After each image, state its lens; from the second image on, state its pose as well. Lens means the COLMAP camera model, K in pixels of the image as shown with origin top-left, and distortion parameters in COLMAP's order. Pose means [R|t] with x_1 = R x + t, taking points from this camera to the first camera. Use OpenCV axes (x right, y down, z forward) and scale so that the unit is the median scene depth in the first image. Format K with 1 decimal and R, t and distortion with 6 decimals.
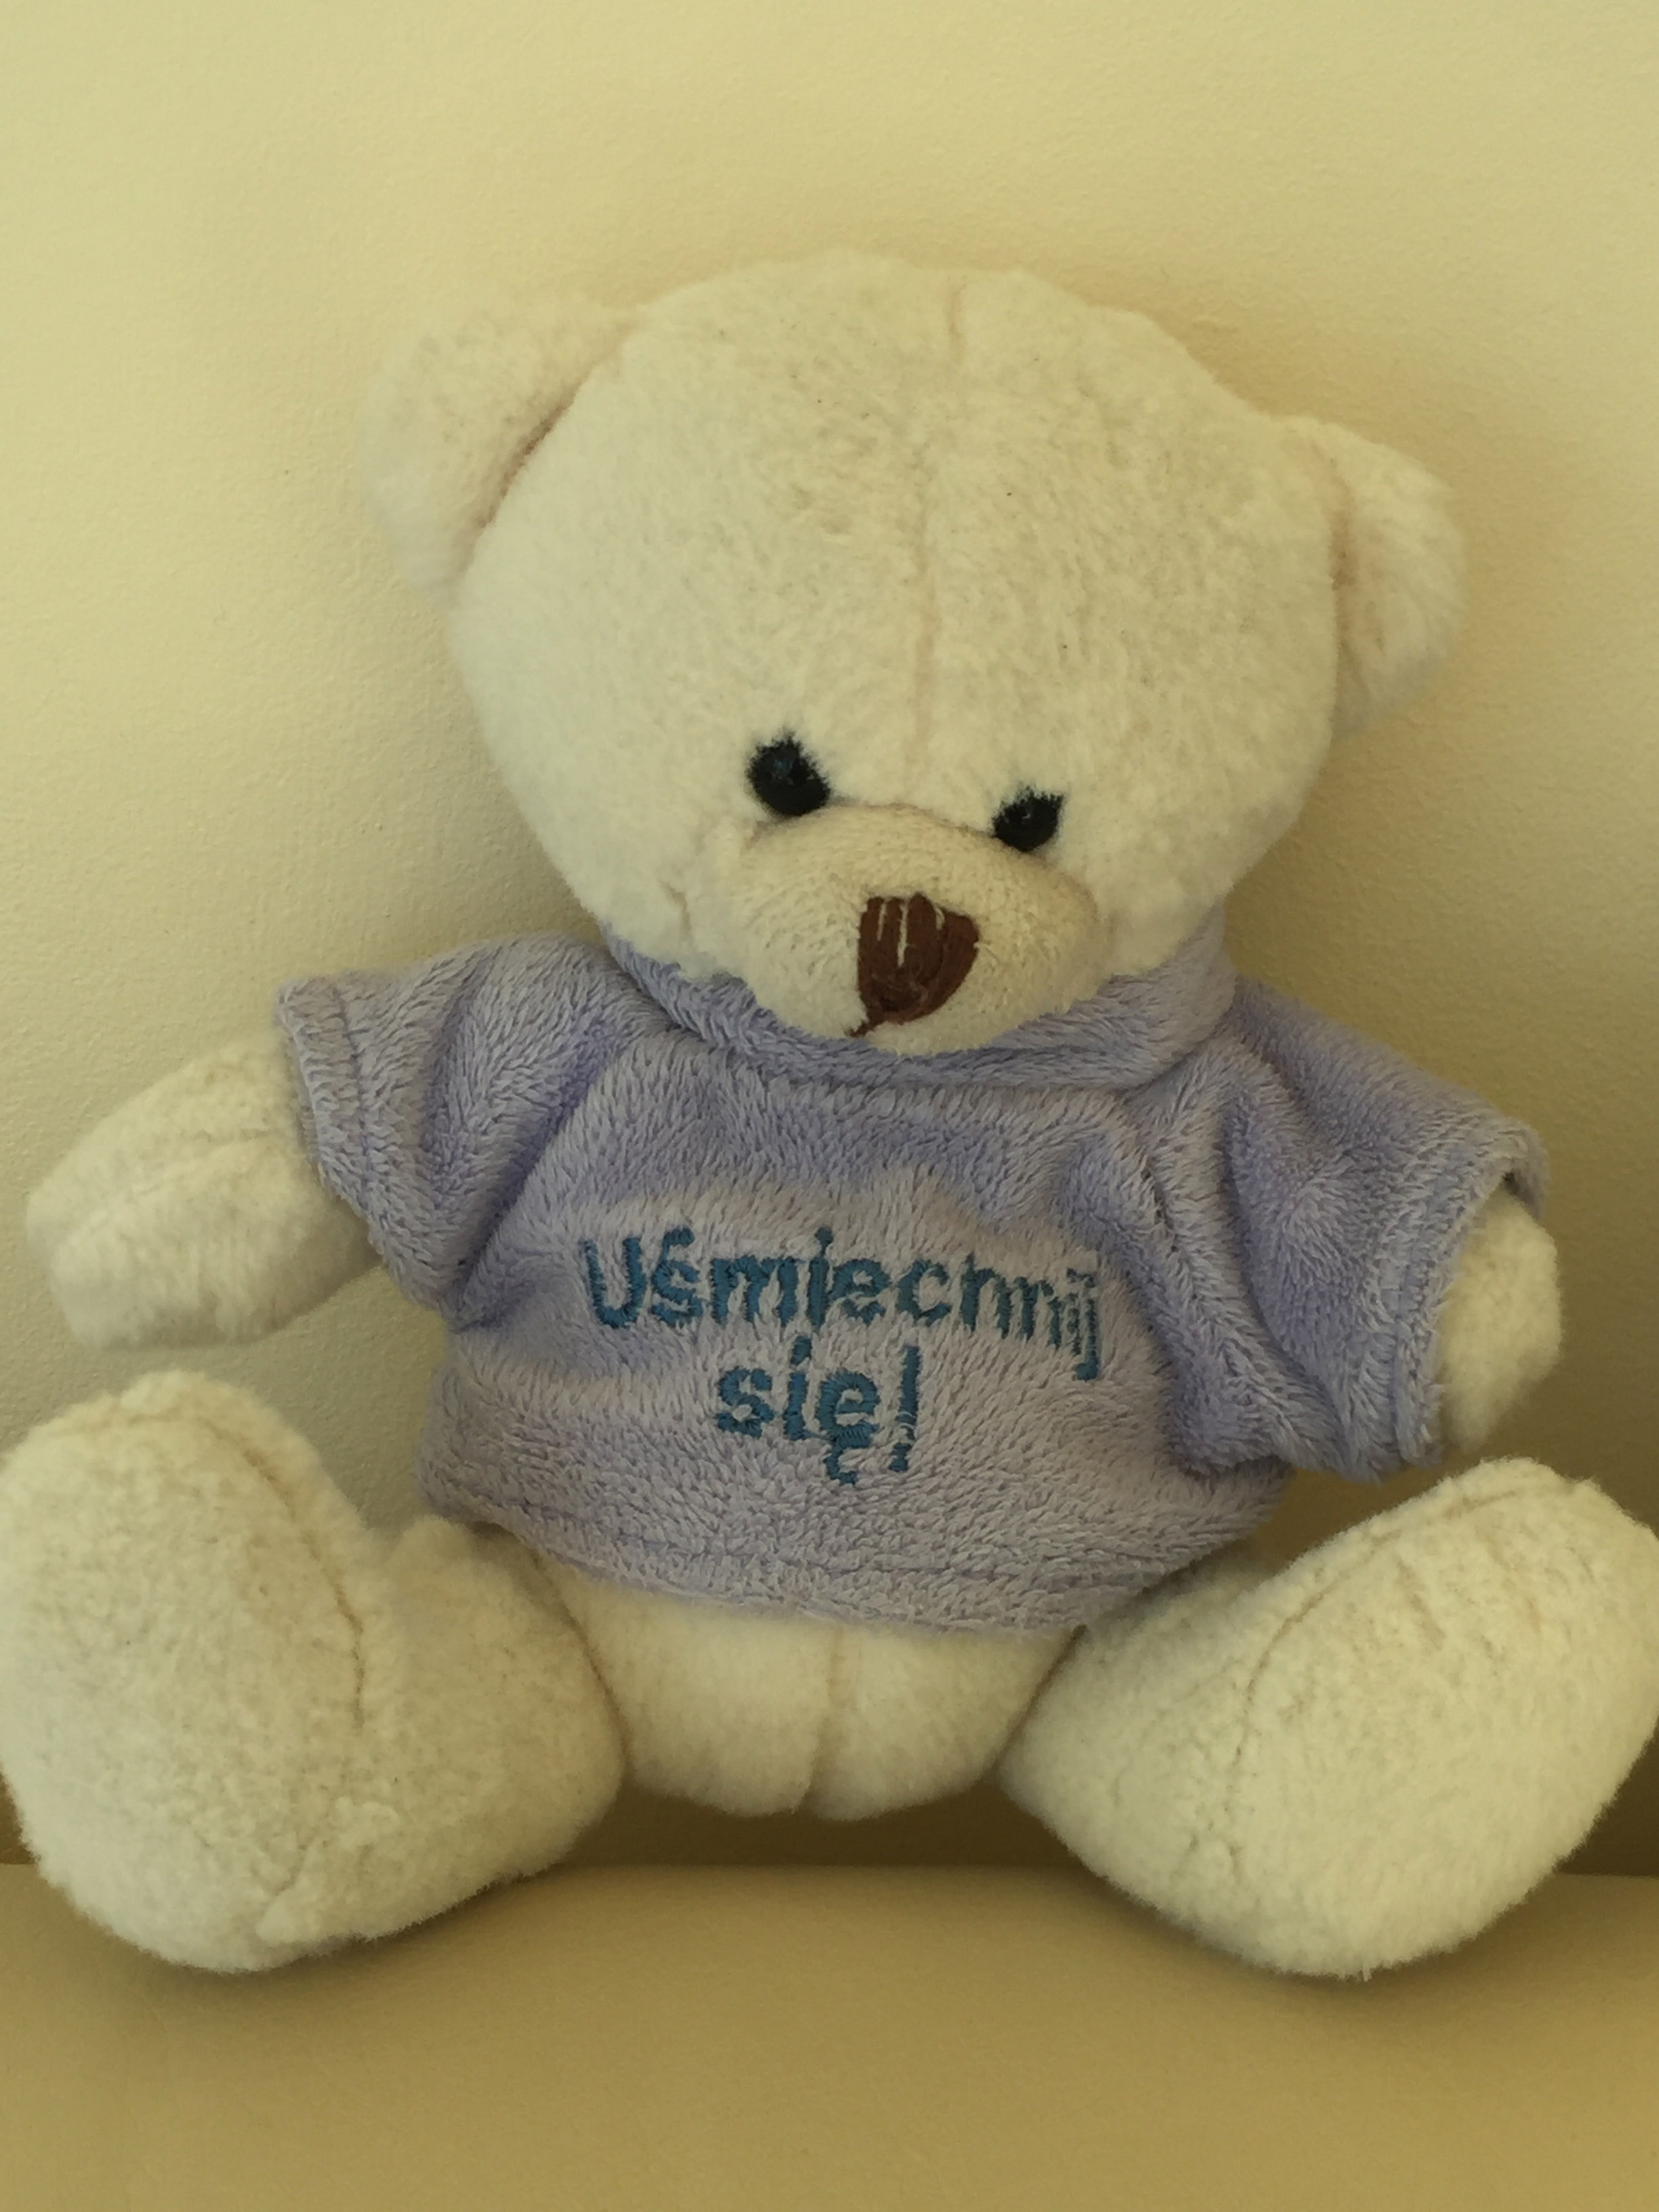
lens RADIAL K [[3008.5, 0, 843.0], [0, 3008.5, 1121.3], [0, 0, 1]] dist [0.003167, 0.000000]
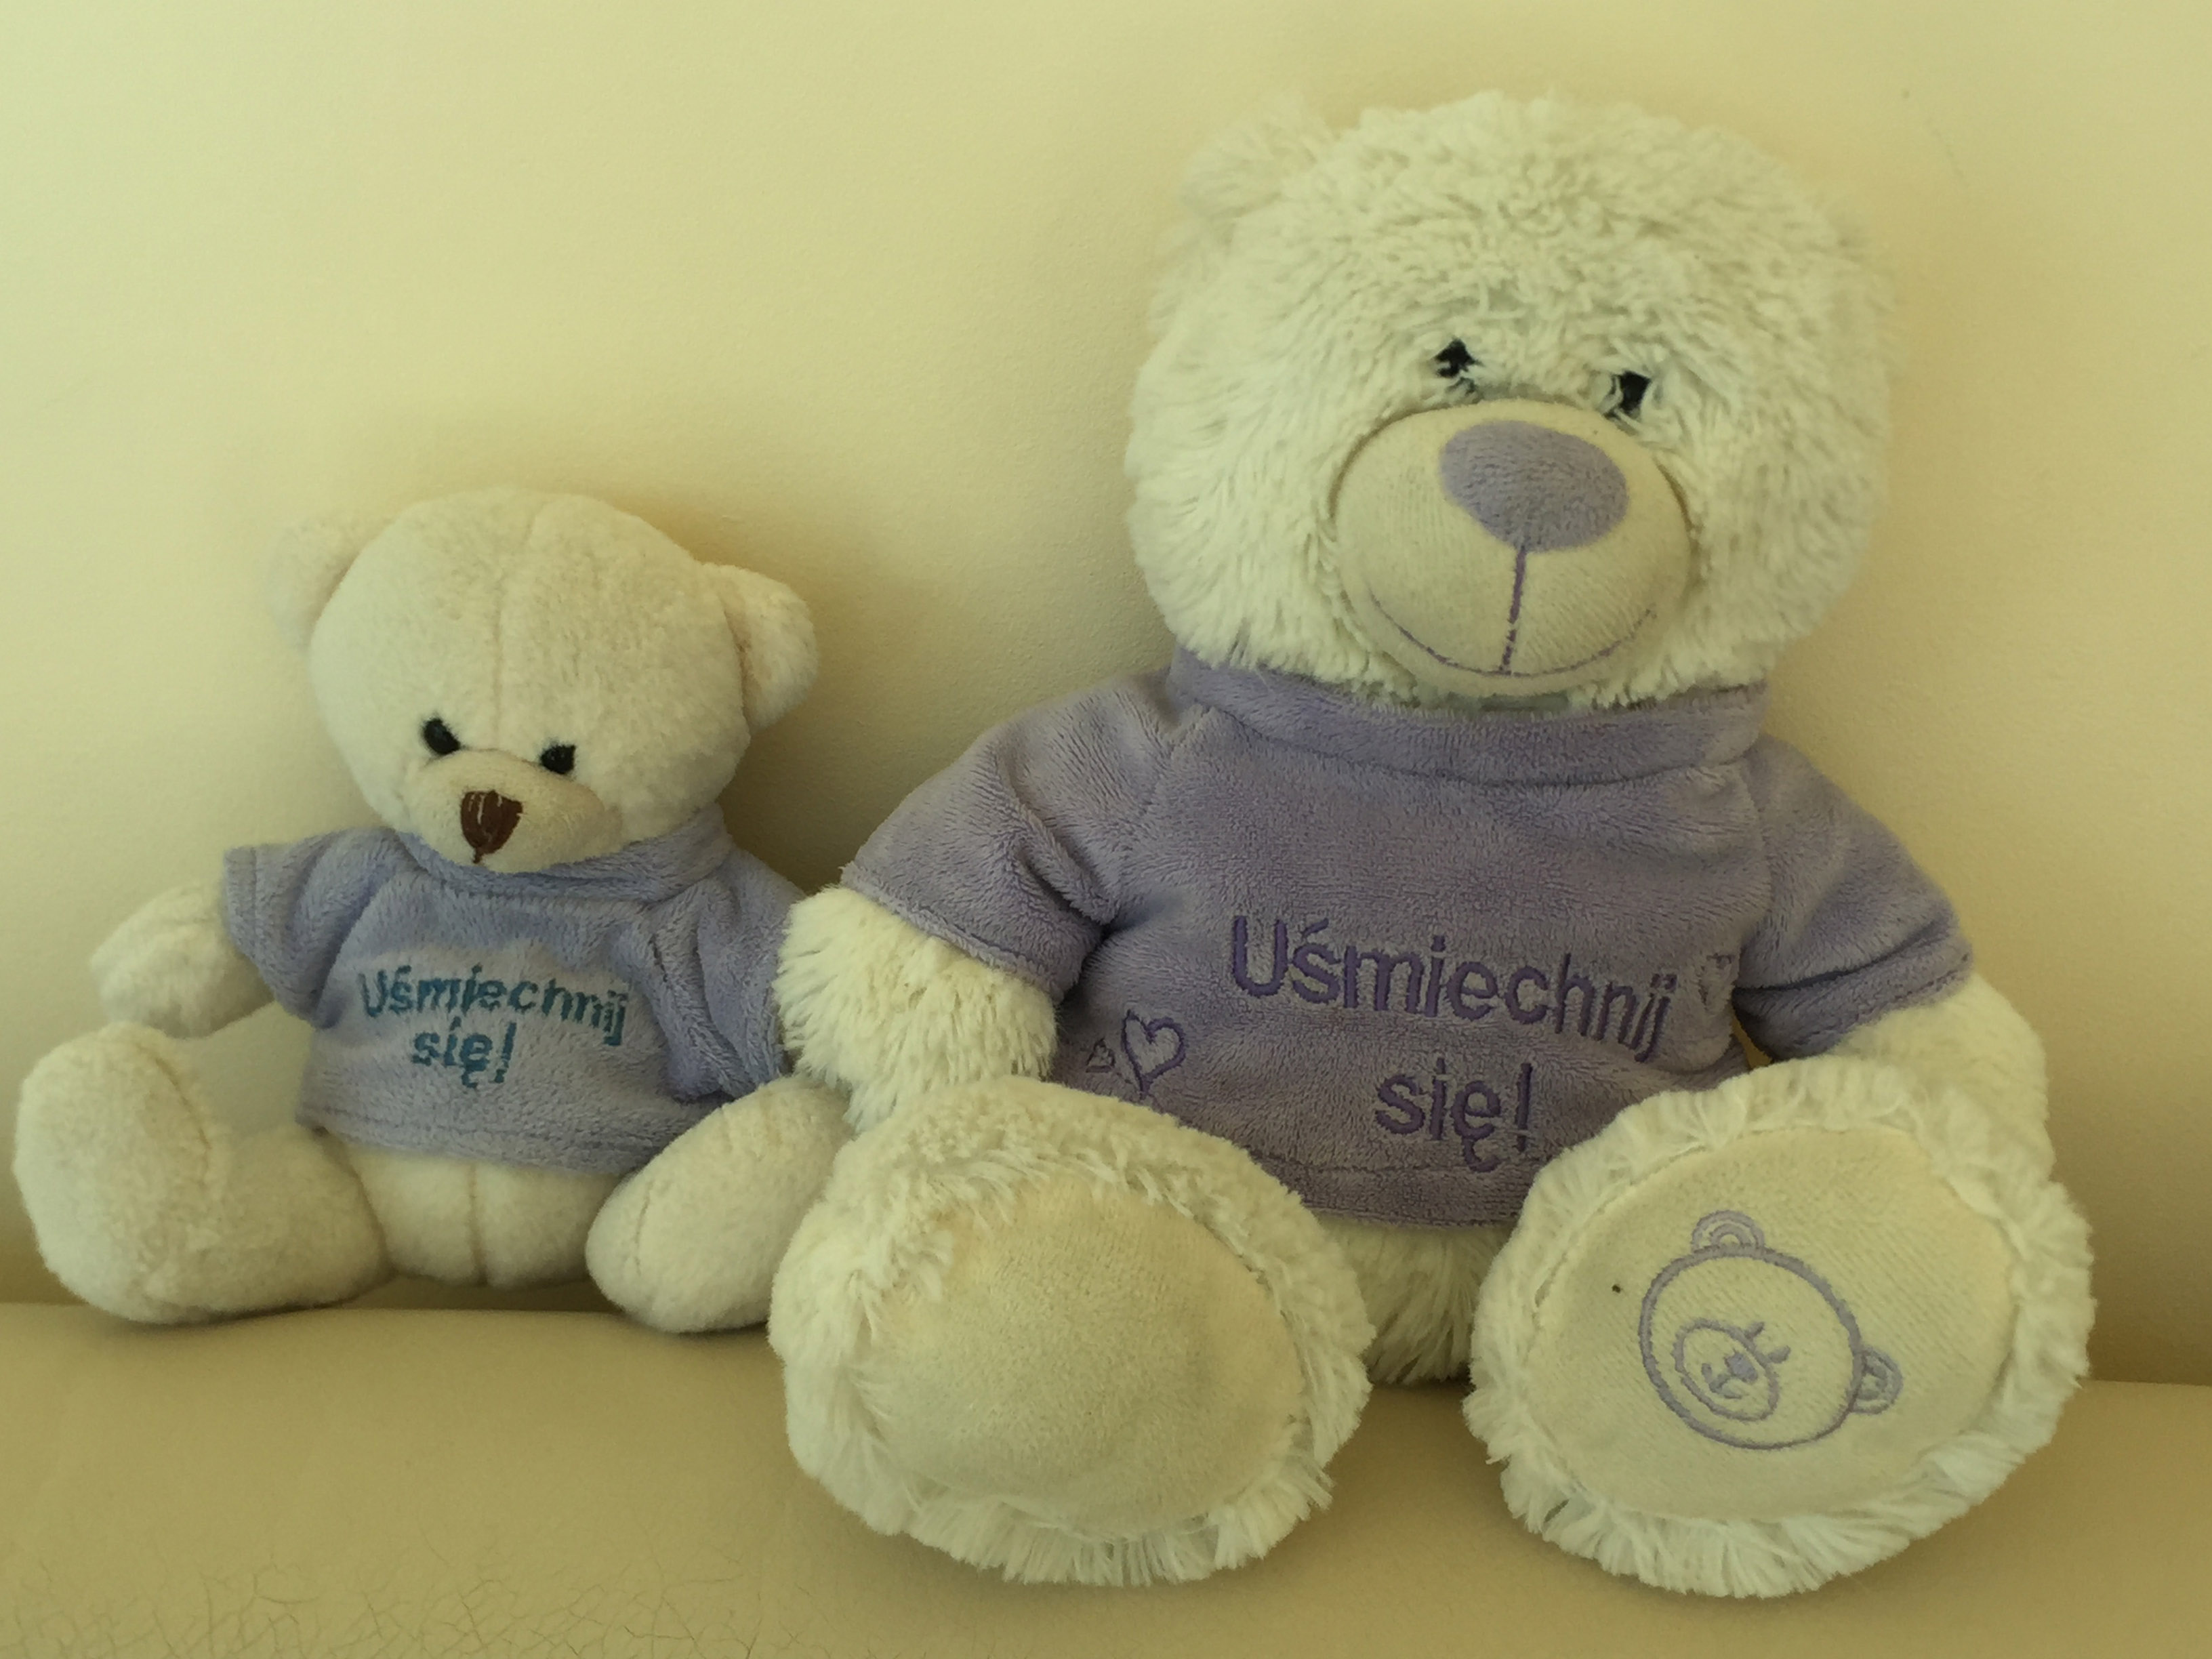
lens RADIAL K [[2344.0, 0, 1090.1], [0, 2344.0, 832.9], [0, 0, 1]] dist [-0.024582, 0.000000]
pose [[0.999983, 0.004069, 0.004164, 0.404965], [-0.003530, 0.992511, -0.122103, 0.140287], [-0.004630, 0.122086, 0.992509, -0.563969]]
